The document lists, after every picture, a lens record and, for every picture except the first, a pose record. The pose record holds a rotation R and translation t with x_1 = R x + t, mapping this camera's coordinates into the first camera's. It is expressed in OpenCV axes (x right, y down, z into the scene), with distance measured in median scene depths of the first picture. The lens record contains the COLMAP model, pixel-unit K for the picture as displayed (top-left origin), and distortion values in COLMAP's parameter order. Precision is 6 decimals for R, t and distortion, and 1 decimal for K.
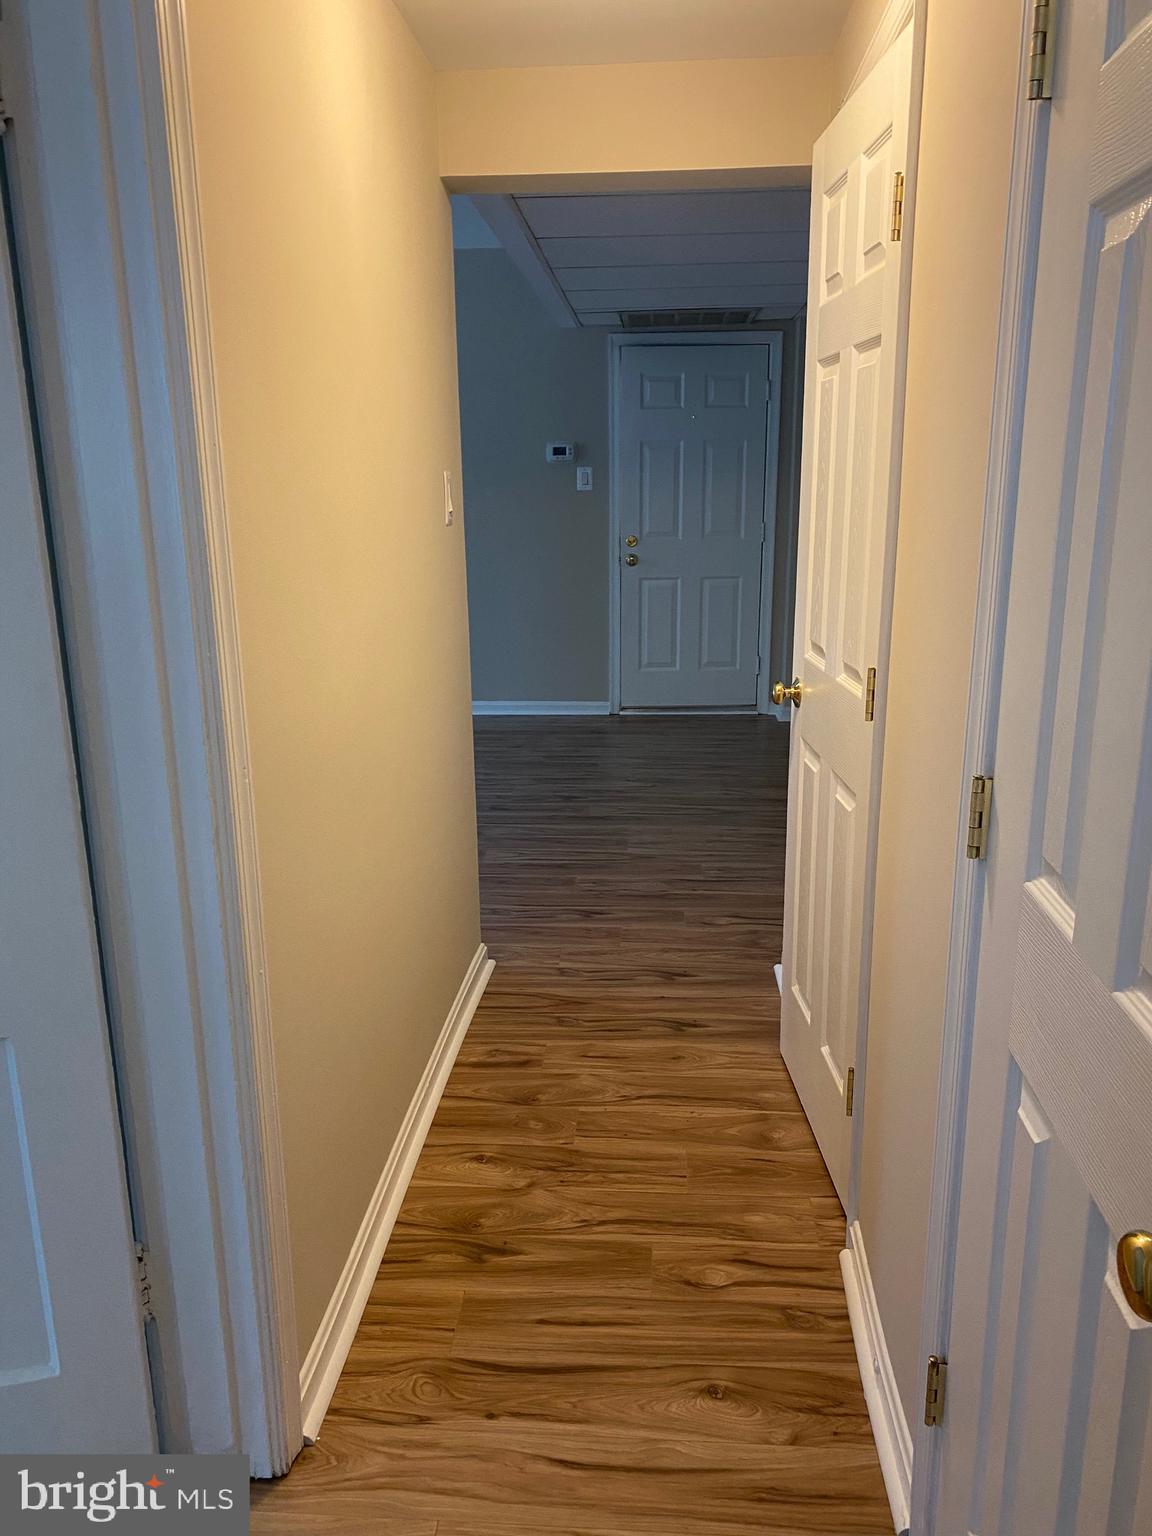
lens RADIAL K [[1166.8, 0, 571.1], [0, 1166.8, 764.5], [0, 0, 1]] dist [0.025744, -0.001969]
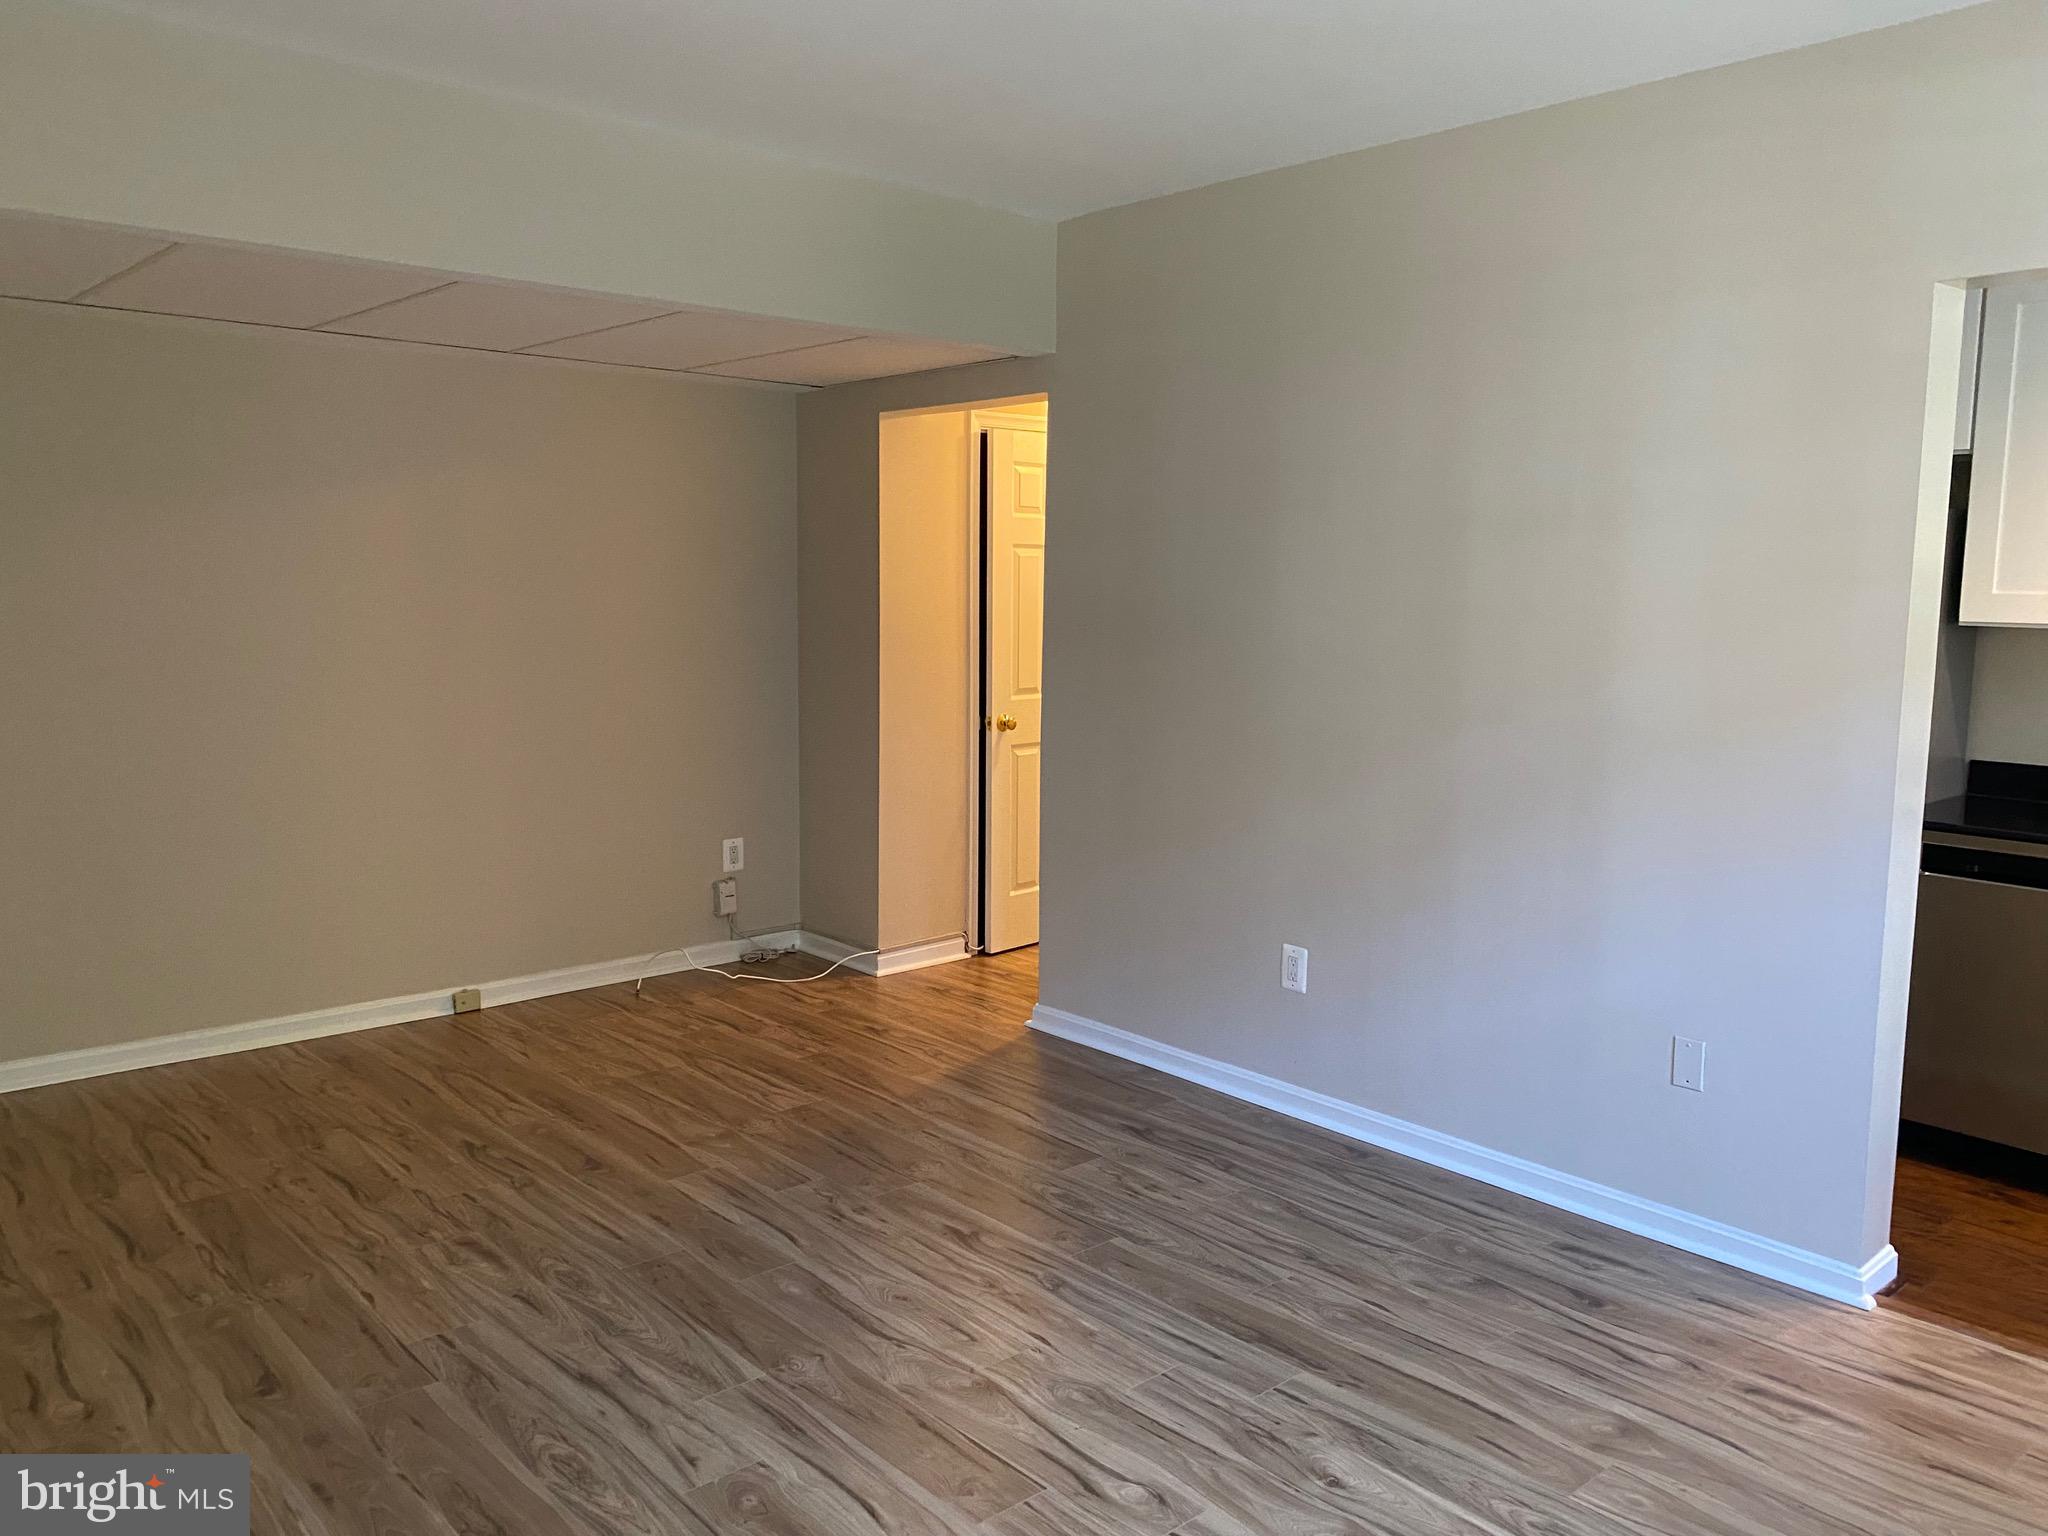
lens RADIAL K [[1556.1, 0, 1095.5], [0, 1556.1, 762.3], [0, 0, 1]] dist [0.141334, -0.228366]
pose [[-0.742499, -0.082233, 0.664781, -0.932709], [0.152967, 0.945397, 0.287795, -0.419094], [-0.652148, 0.315376, -0.689377, 1.627923]]
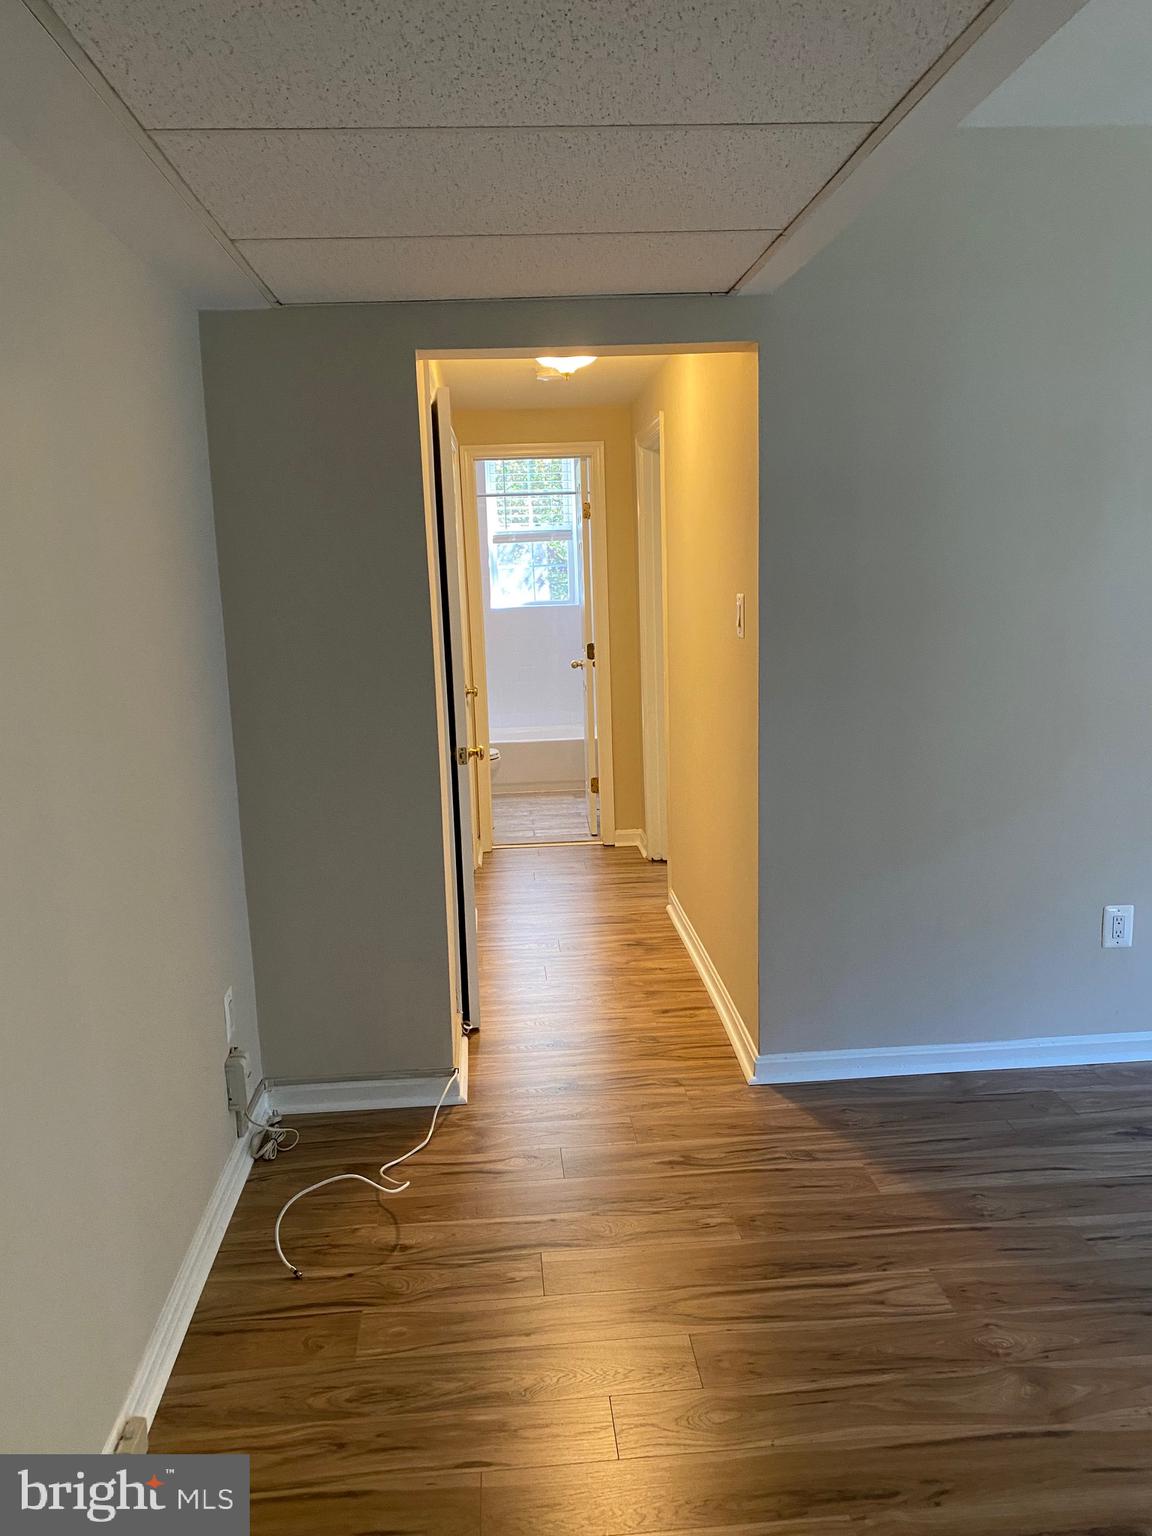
lens RADIAL K [[1161.2, 0, 575.6], [0, 1161.2, 776.7], [0, 0, 1]] dist [0.026743, -0.009600]
pose [[-0.987800, 0.070497, -0.138860, 0.166767], [0.006908, 0.910626, 0.413175, -0.398782], [0.155577, 0.407174, -0.900003, 1.488084]]
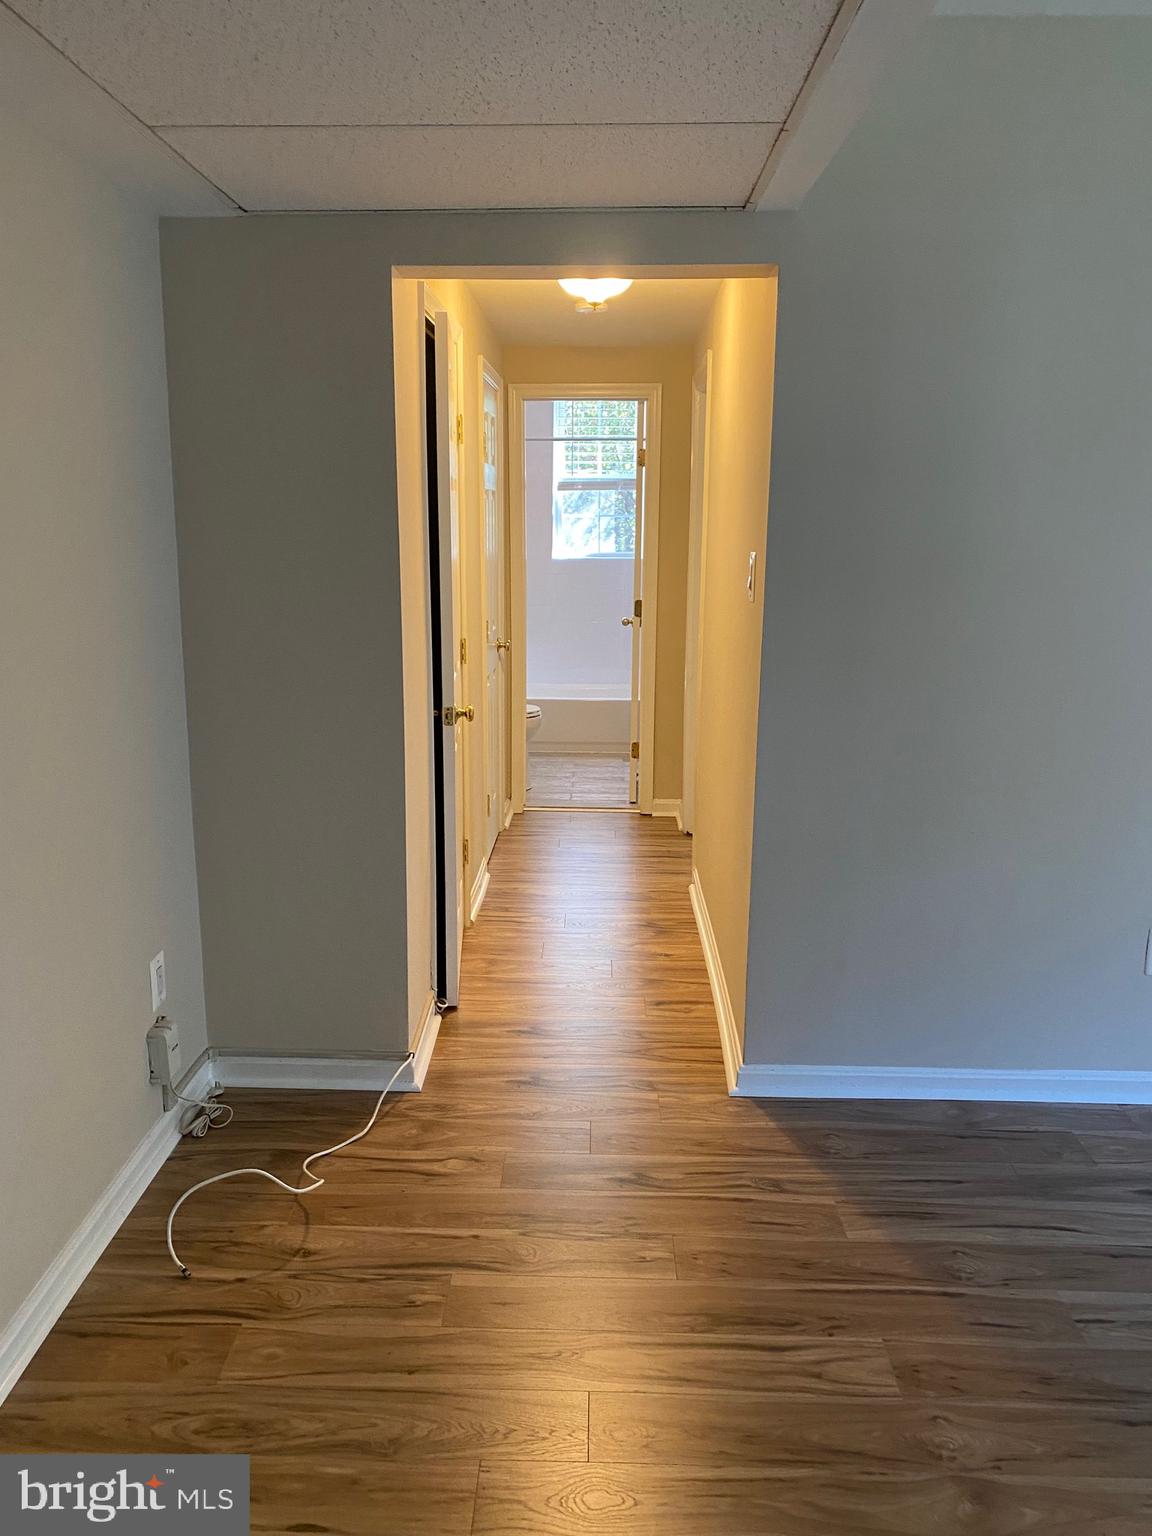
lens RADIAL K [[1166.8, 0, 571.1], [0, 1166.8, 764.5], [0, 0, 1]] dist [0.025744, -0.001969]
pose [[-0.998666, 0.016308, -0.048987, 0.080959], [-0.006894, 0.898191, 0.439551, -0.379920], [0.051168, 0.439302, -0.896881, 1.429643]]
